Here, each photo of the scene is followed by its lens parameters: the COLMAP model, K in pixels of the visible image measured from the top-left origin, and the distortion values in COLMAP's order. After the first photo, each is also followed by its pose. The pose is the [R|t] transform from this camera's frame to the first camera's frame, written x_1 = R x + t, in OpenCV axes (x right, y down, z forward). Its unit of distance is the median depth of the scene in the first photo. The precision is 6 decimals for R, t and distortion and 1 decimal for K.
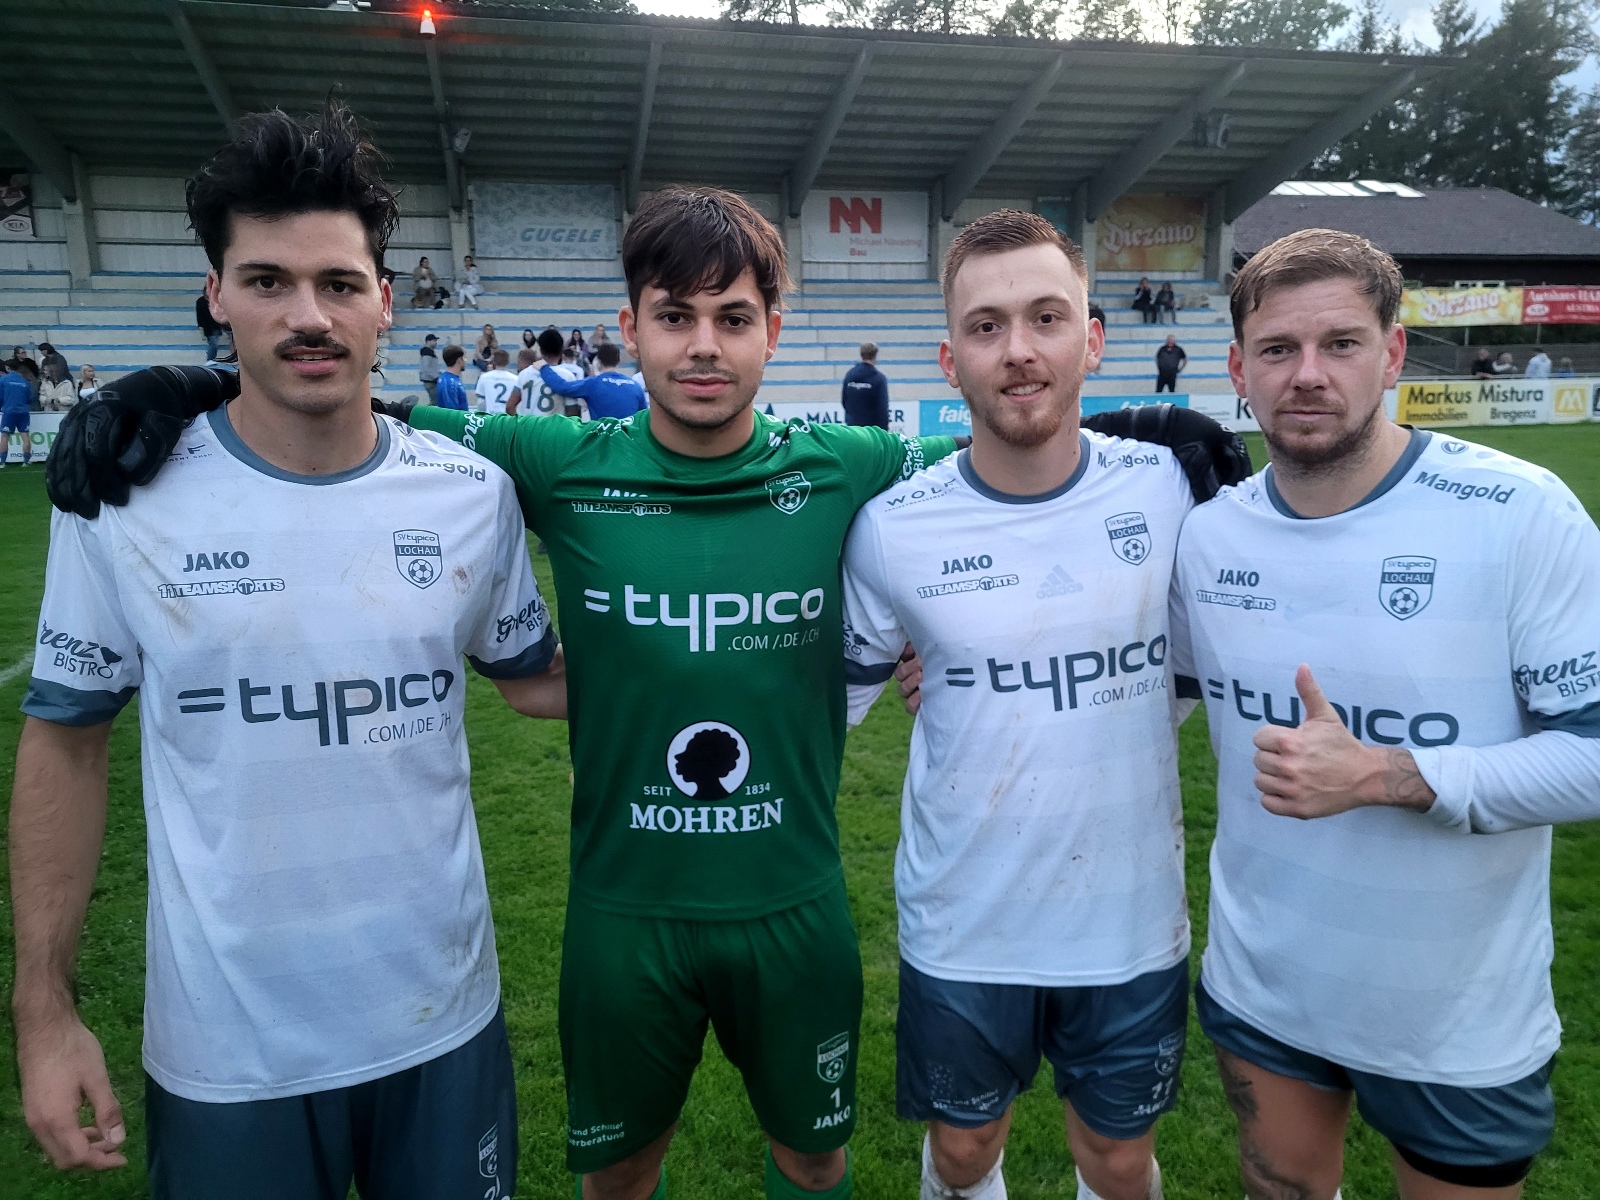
lens RADIAL K [[1211.1, 0, 804.2], [0, 1211.1, 597.8], [0, 0, 1]] dist [0.021101, -0.001276]
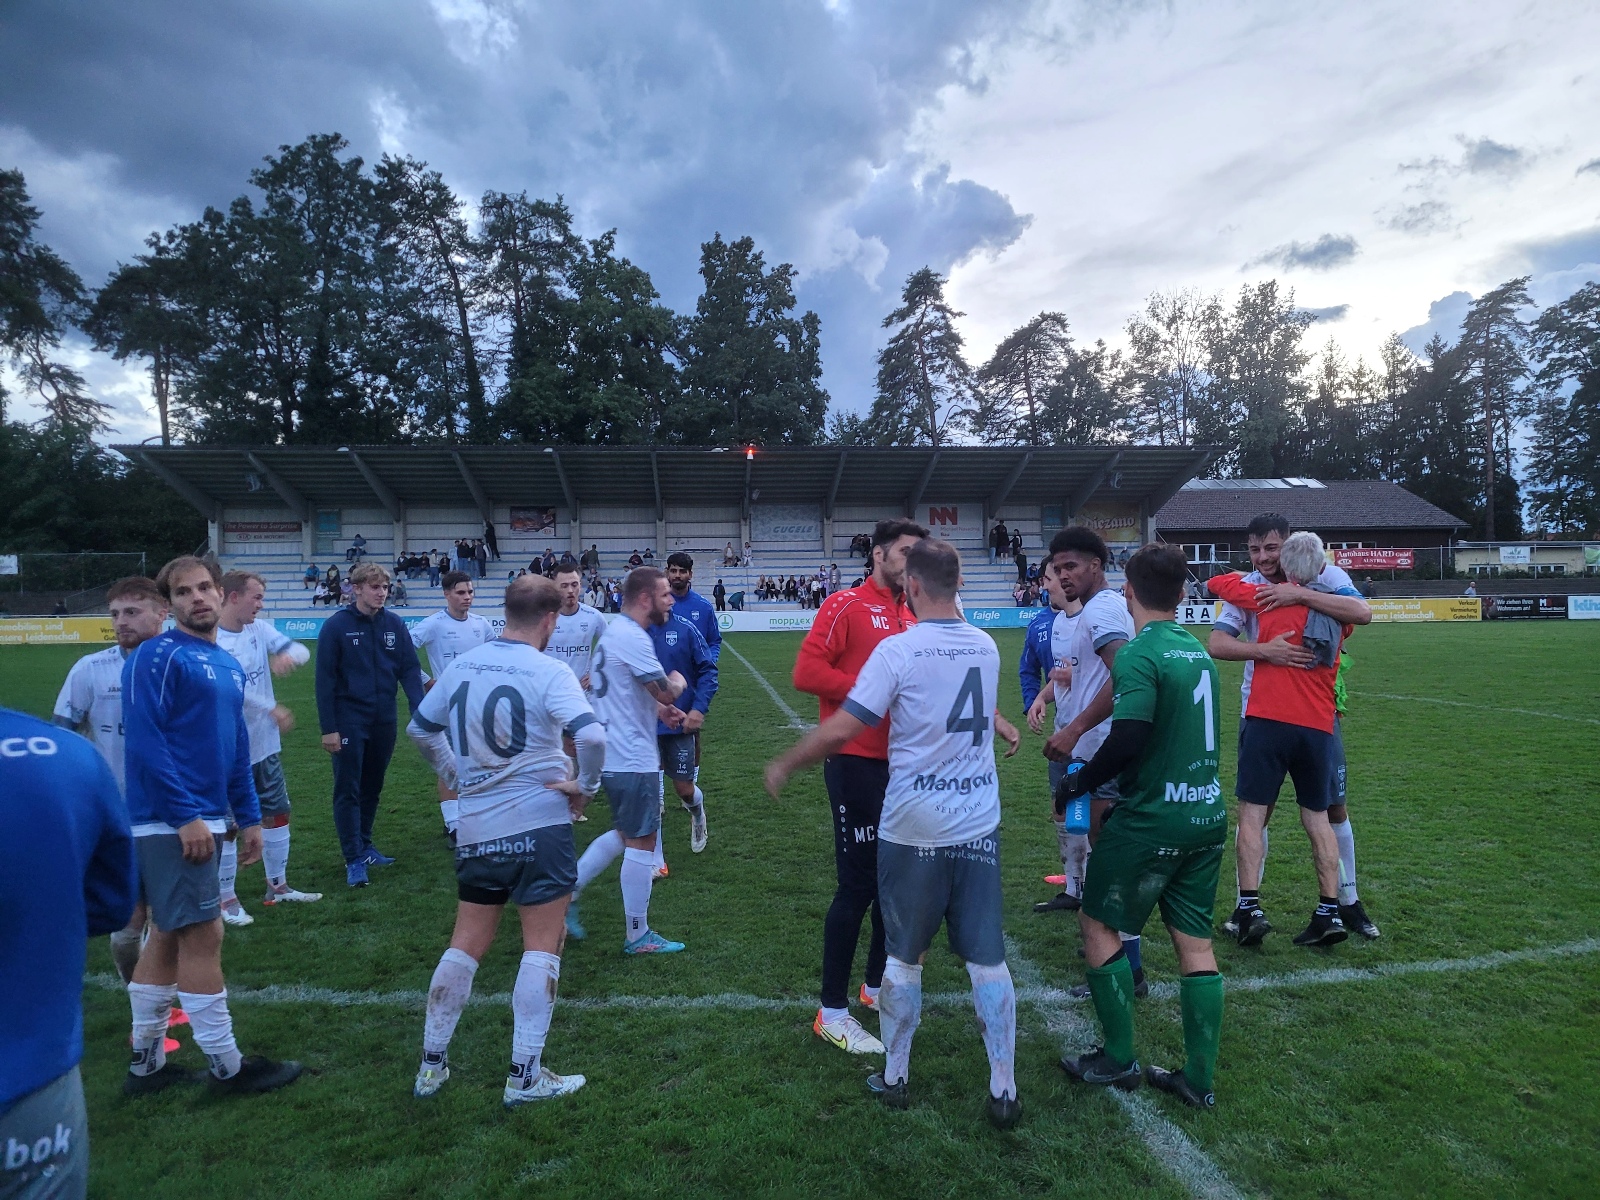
lens RADIAL K [[1207.3, 0, 799.0], [0, 1207.3, 604.5], [0, 0, 1]] dist [0.007141, -0.006736]
pose [[0.989986, -0.001531, -0.141156, 0.085639], [-0.024110, 0.983416, -0.179757, 0.169932], [0.139090, 0.181360, 0.973531, -0.860929]]
